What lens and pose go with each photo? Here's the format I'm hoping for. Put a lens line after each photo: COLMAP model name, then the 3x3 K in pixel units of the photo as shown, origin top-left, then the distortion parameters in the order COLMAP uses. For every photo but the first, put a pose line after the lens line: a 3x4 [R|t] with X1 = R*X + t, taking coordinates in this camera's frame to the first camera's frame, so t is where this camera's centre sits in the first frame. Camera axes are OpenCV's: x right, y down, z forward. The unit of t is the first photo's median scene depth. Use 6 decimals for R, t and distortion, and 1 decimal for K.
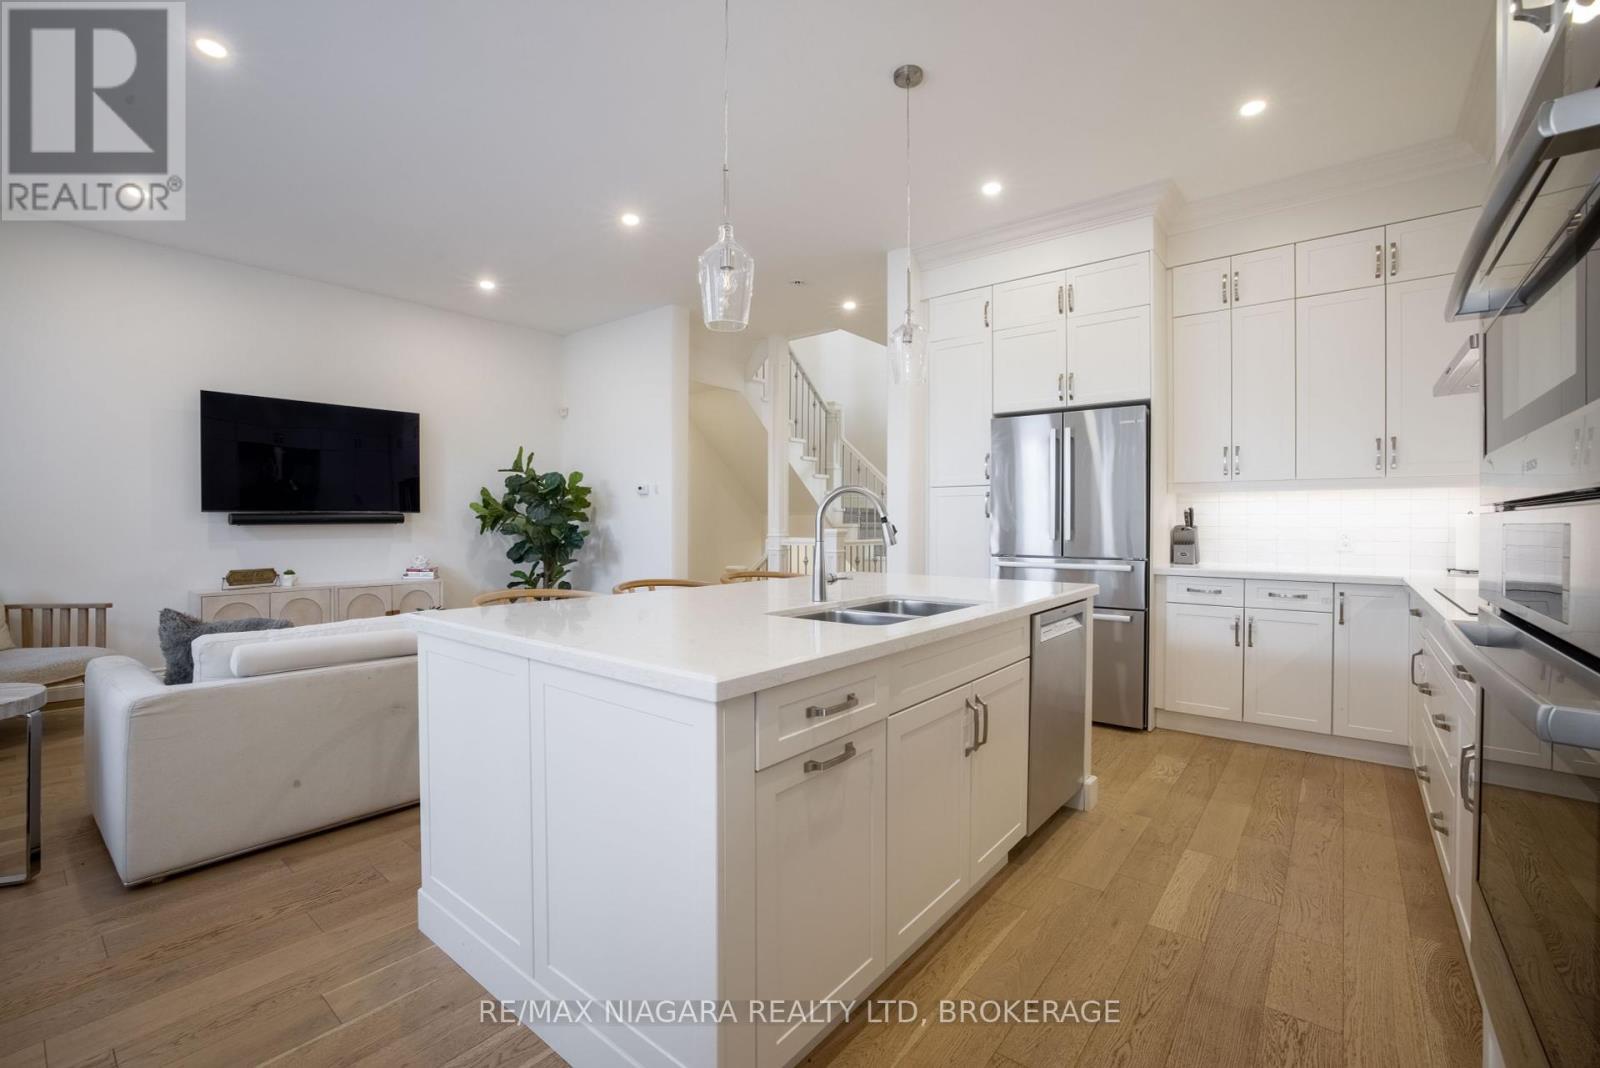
lens RADIAL K [[688.0, 0, 795.3], [0, 688.0, 518.2], [0, 0, 1]] dist [-0.022621, 0.012441]
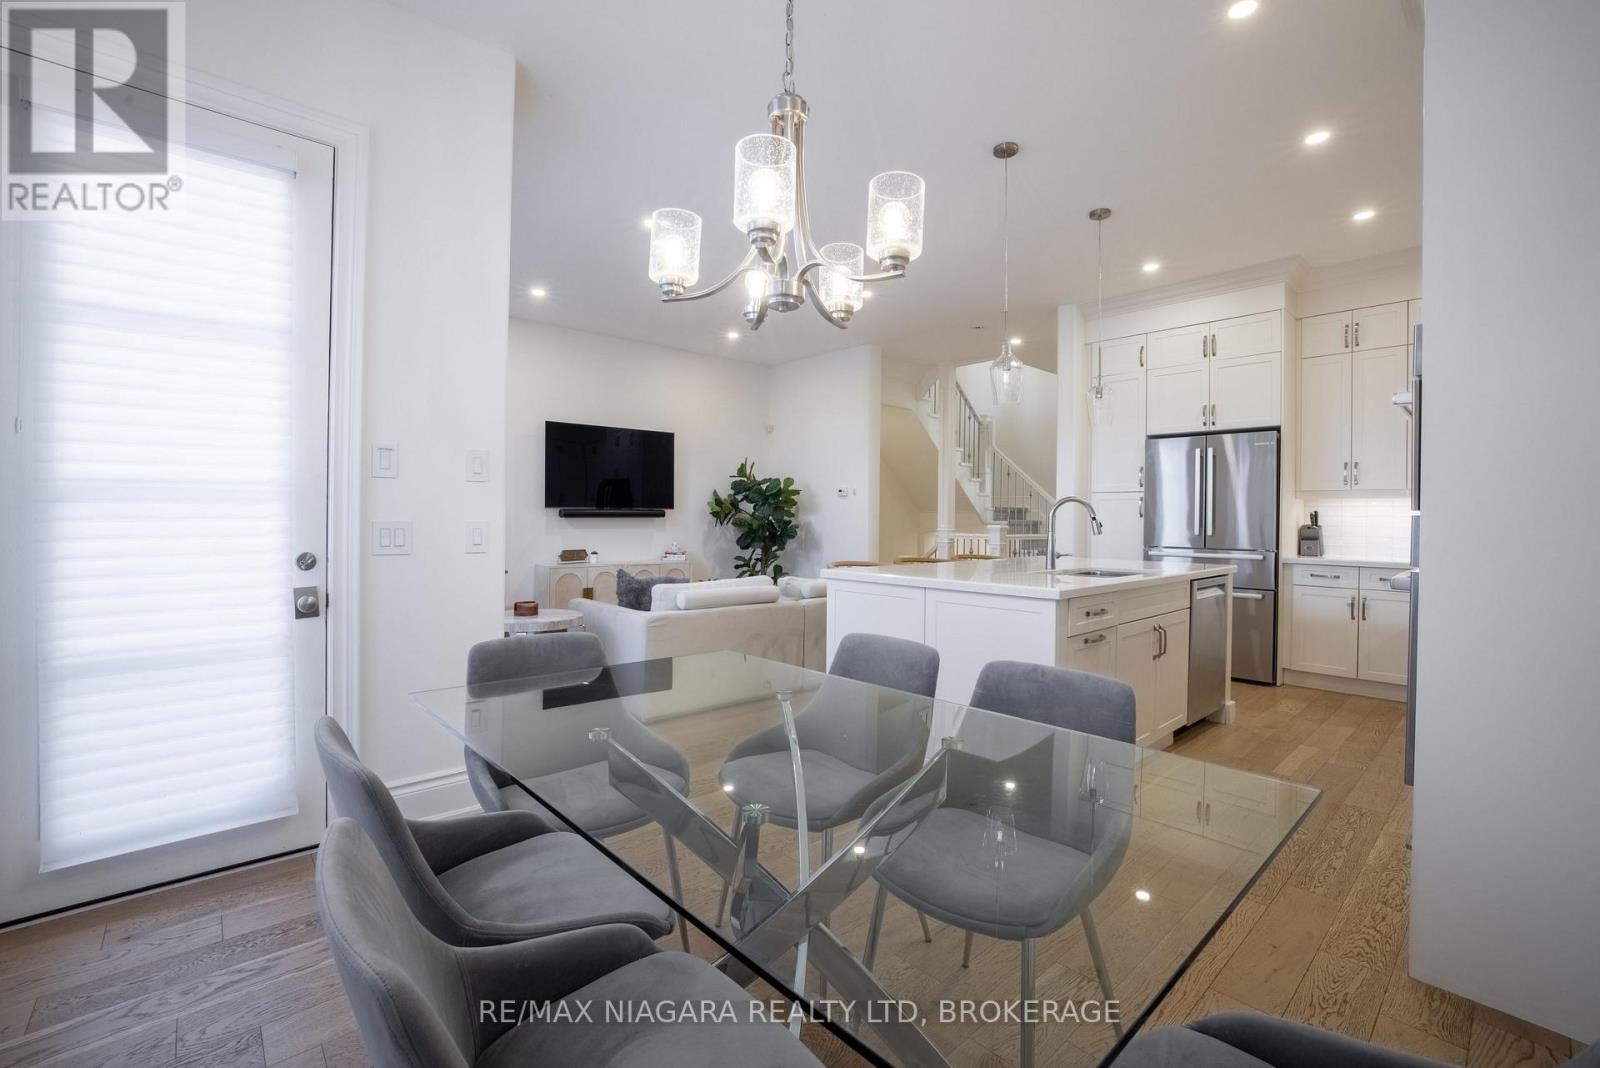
lens RADIAL K [[693.1, 0, 803.5], [0, 693.1, 513.3], [0, 0, 1]] dist [-0.001125, 0.000364]
pose [[0.990877, 0.008127, -0.134525, -0.167899], [-0.008347, 0.999965, -0.001069, -0.001446], [0.134512, 0.002182, 0.990910, -0.357908]]
